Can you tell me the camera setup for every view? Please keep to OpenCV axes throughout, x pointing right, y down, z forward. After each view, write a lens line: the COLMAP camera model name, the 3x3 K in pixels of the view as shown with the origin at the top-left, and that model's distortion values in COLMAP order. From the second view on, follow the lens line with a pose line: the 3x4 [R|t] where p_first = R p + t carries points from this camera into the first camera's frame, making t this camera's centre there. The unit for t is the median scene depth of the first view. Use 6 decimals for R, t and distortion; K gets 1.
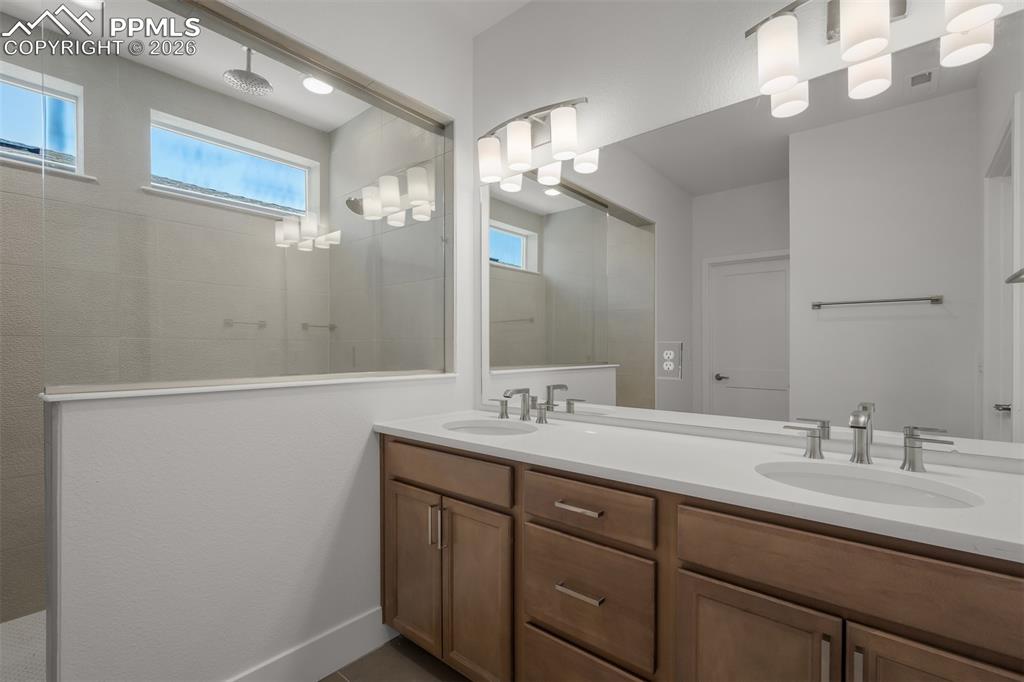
lens RADIAL K [[459.7, 0, 510.7], [0, 459.7, 357.3], [0, 0, 1]] dist [-0.000469, -0.000205]
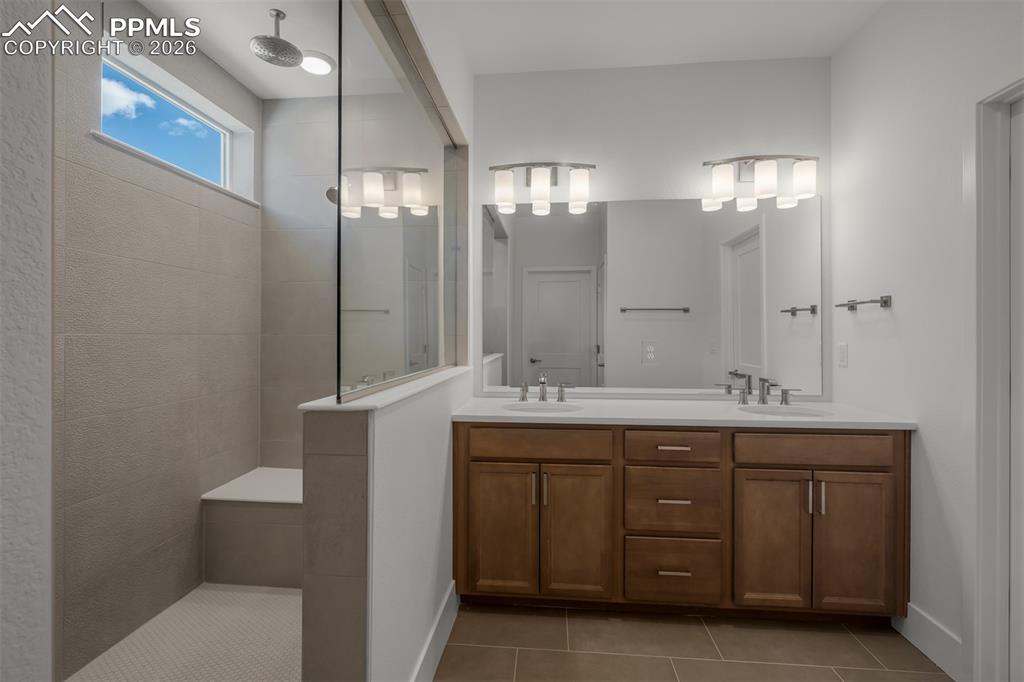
lens RADIAL K [[468.2, 0, 510.9], [0, 468.2, 335.8], [0, 0, 1]] dist [-0.000554, 0.000204]
pose [[0.811964, -0.002122, 0.583703, -0.714300], [0.008267, 0.999935, -0.007864, -0.030772], [-0.583648, 0.011211, 0.811929, -0.000319]]
